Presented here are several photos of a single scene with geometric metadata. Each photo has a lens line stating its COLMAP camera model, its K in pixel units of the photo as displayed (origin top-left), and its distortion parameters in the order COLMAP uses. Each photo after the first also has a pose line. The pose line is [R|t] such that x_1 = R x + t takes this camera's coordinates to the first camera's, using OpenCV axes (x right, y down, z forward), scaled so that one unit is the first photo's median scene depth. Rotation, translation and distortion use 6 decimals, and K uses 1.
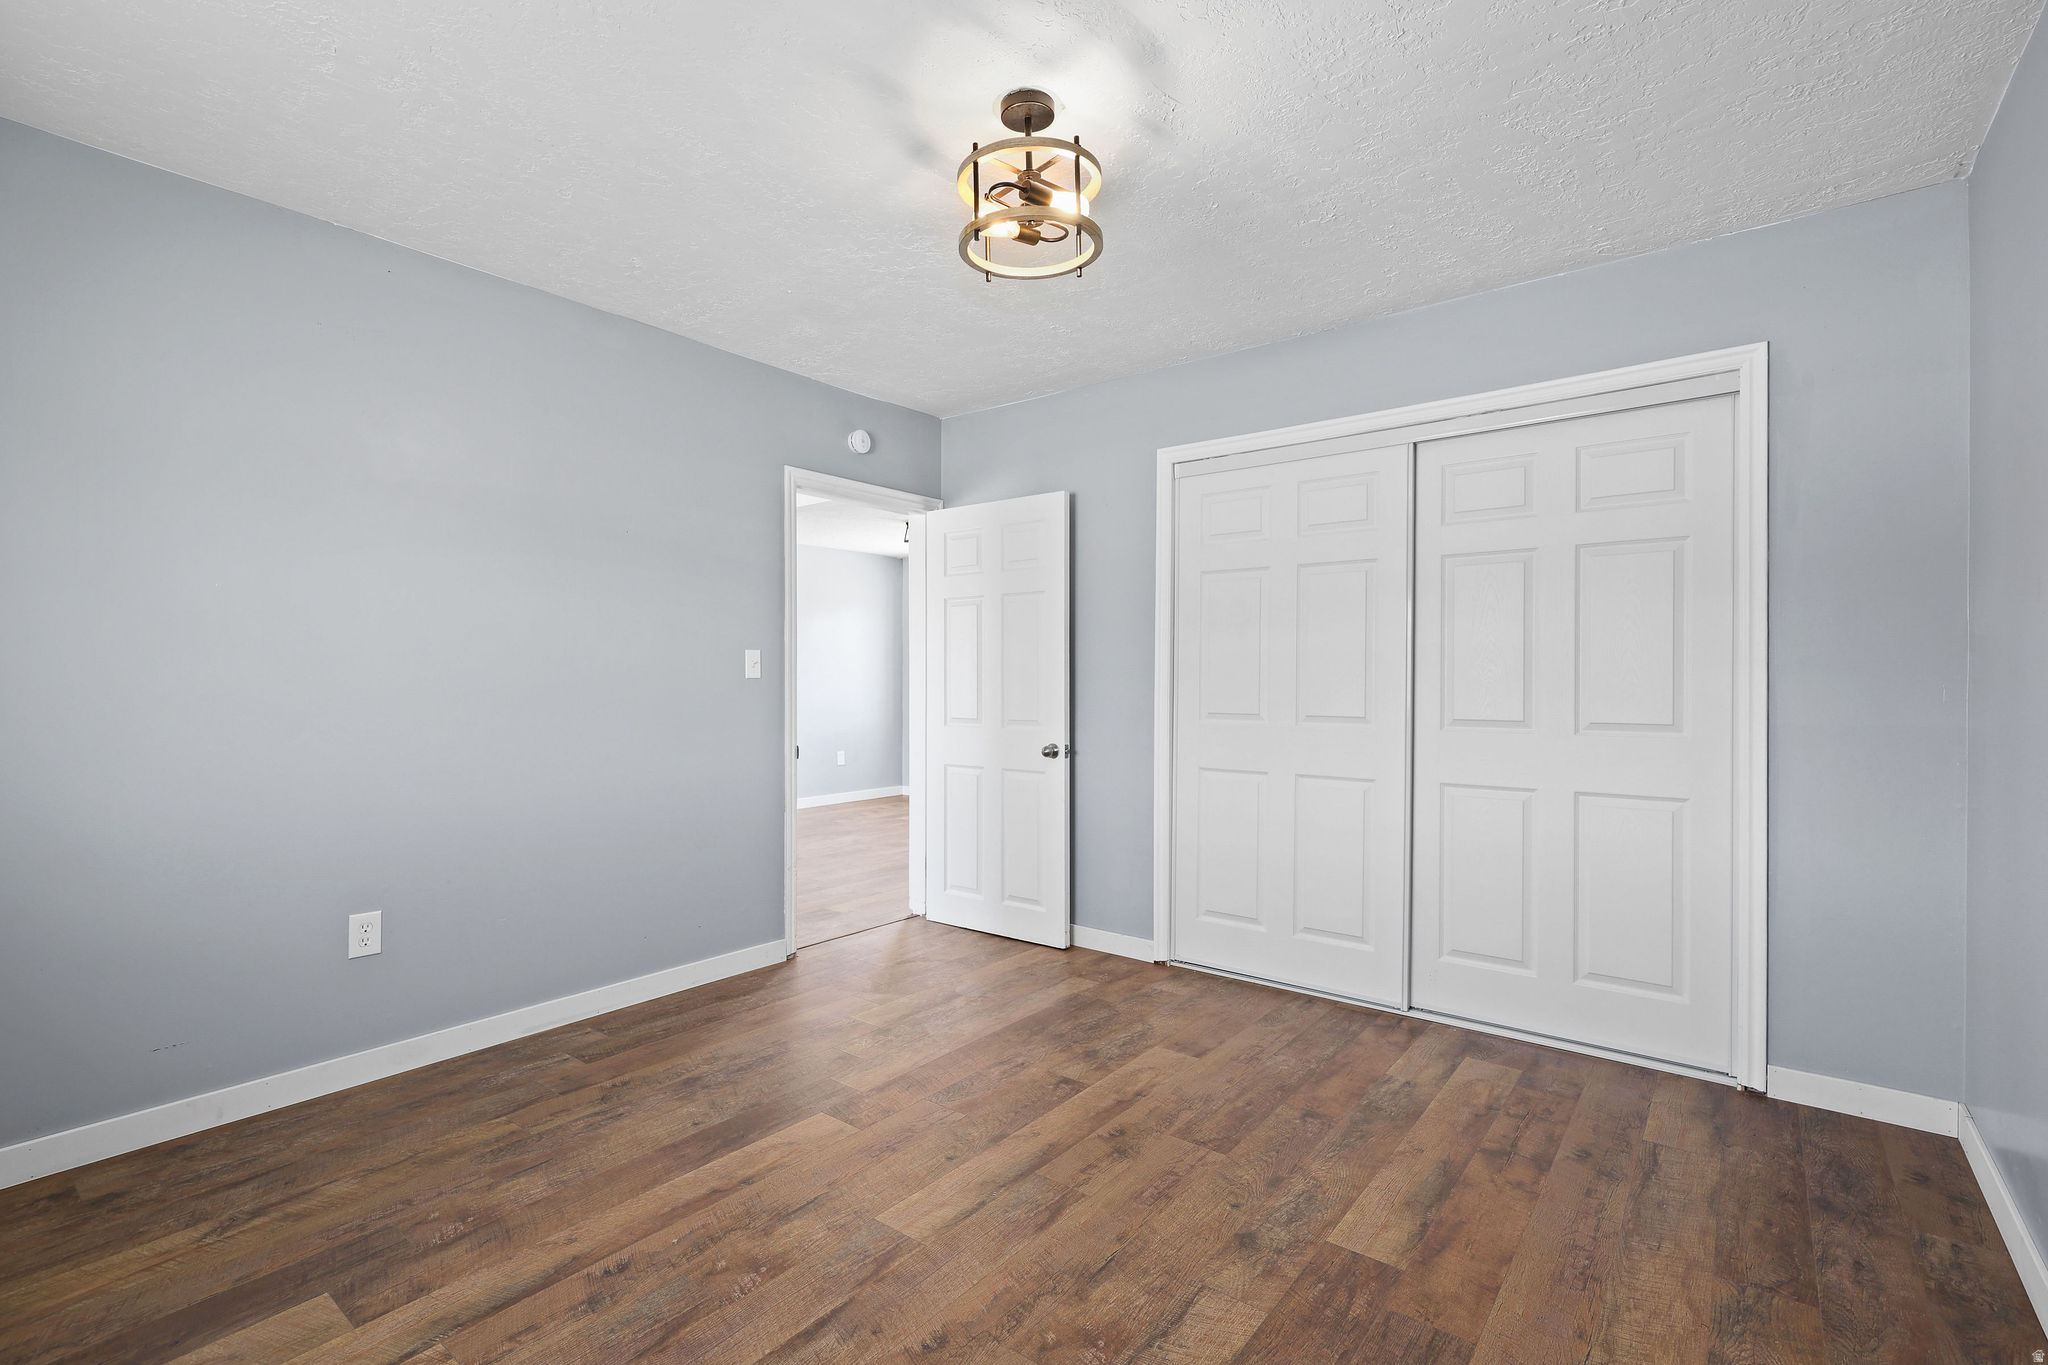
lens RADIAL K [[899.8, 0, 1024.0], [0, 899.8, 682.5], [0, 0, 1]] dist [-0.000598, -0.000065]
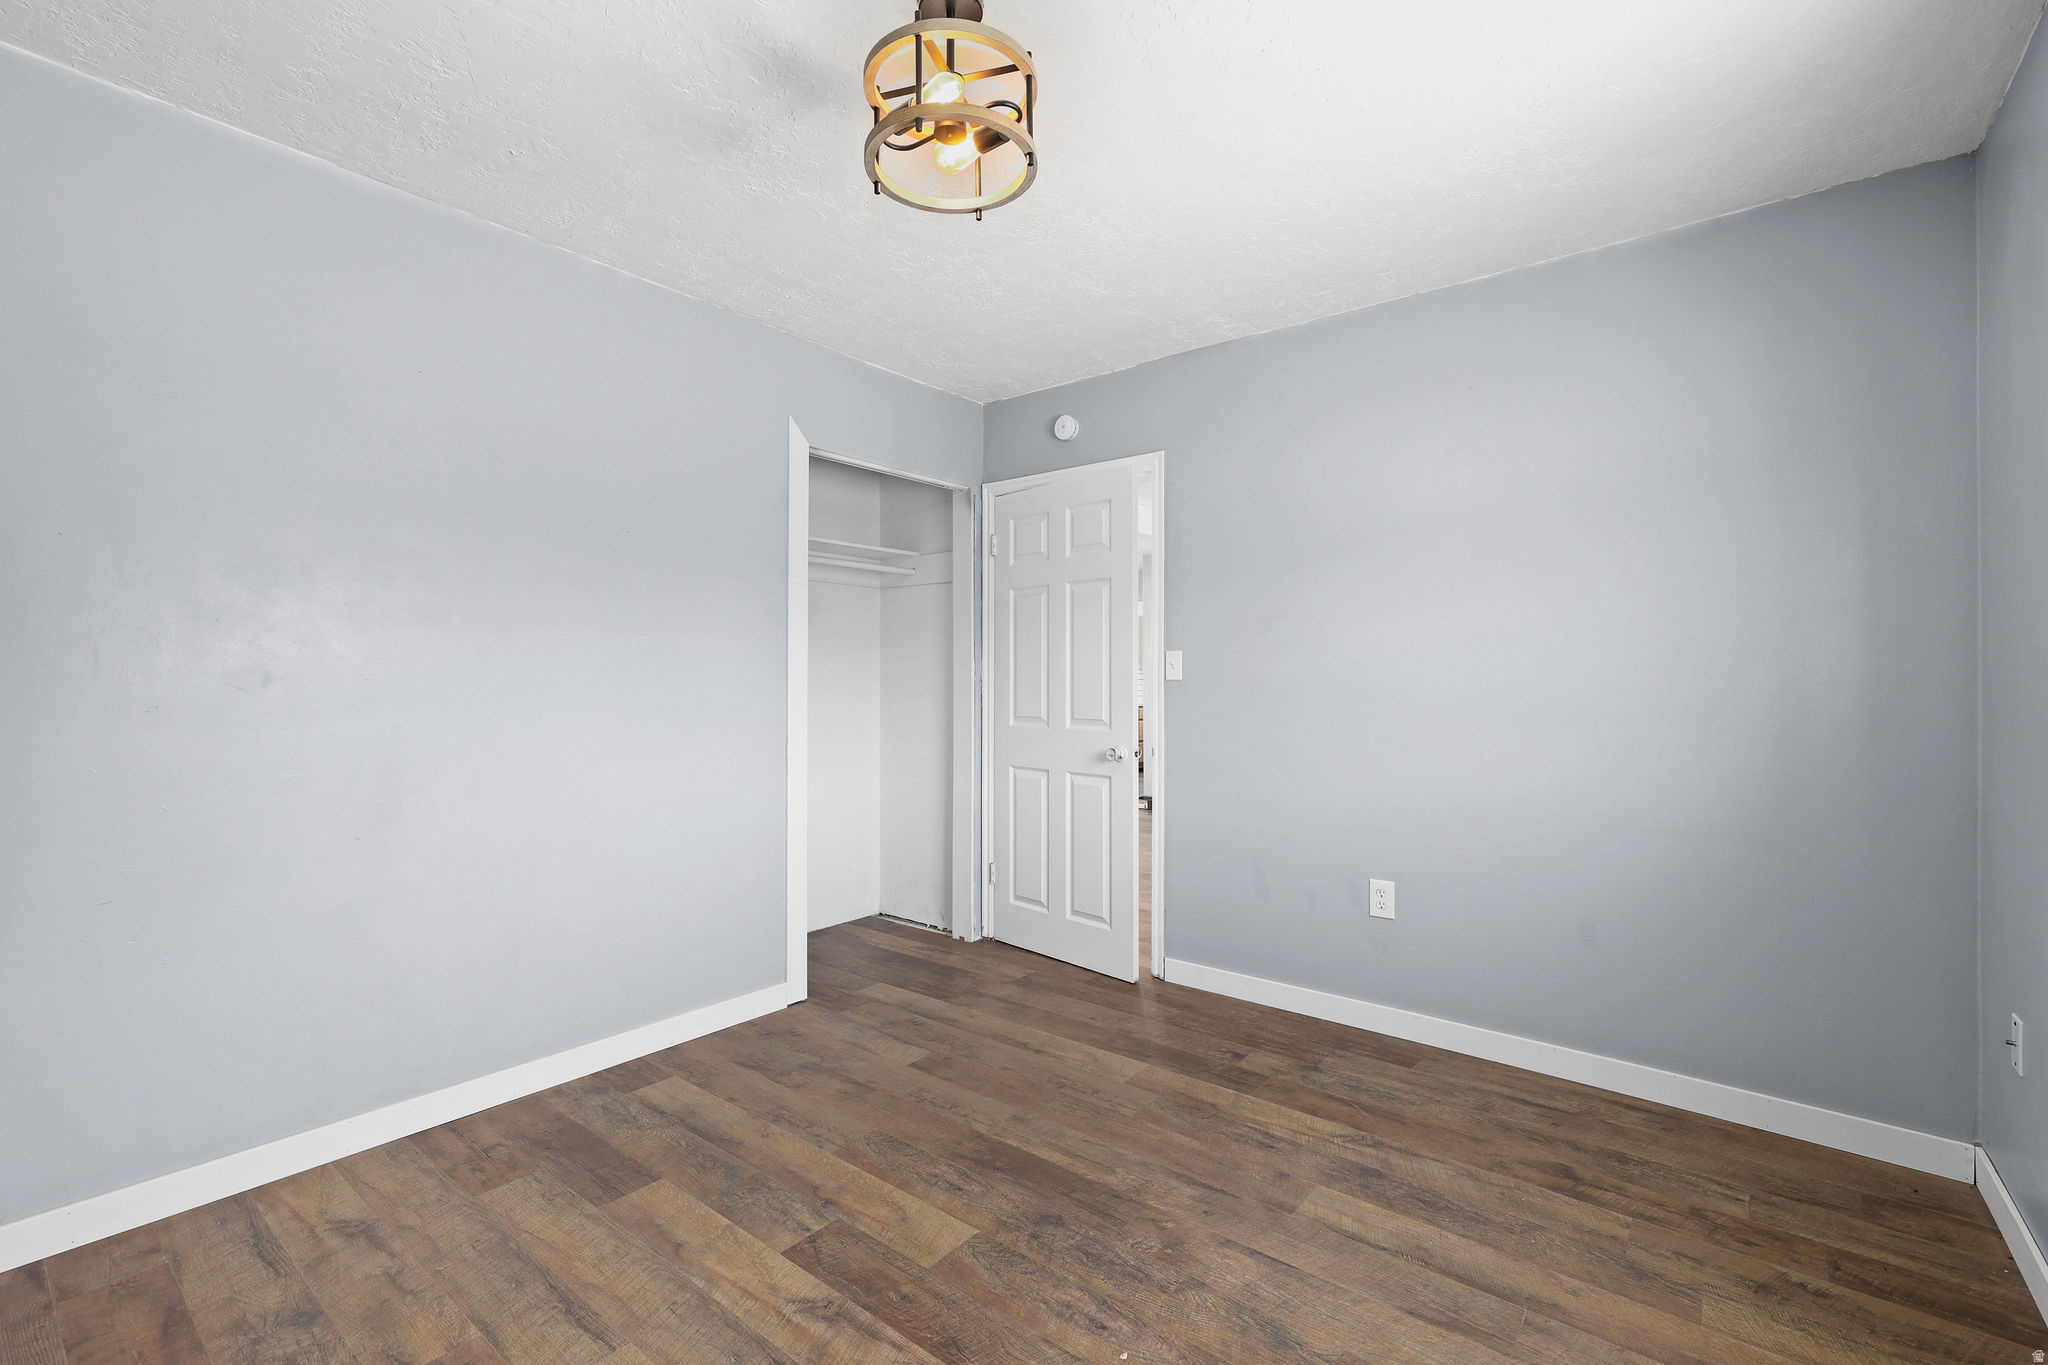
lens RADIAL K [[894.3, 0, 1024.0], [0, 894.3, 682.5], [0, 0, 1]] dist [0.000526, 0.000032]
pose [[0.008818, -0.021493, -0.999730, 1.171561], [-0.005734, 0.999751, -0.021544, 0.011300], [0.999945, 0.005922, 0.008692, 1.088977]]
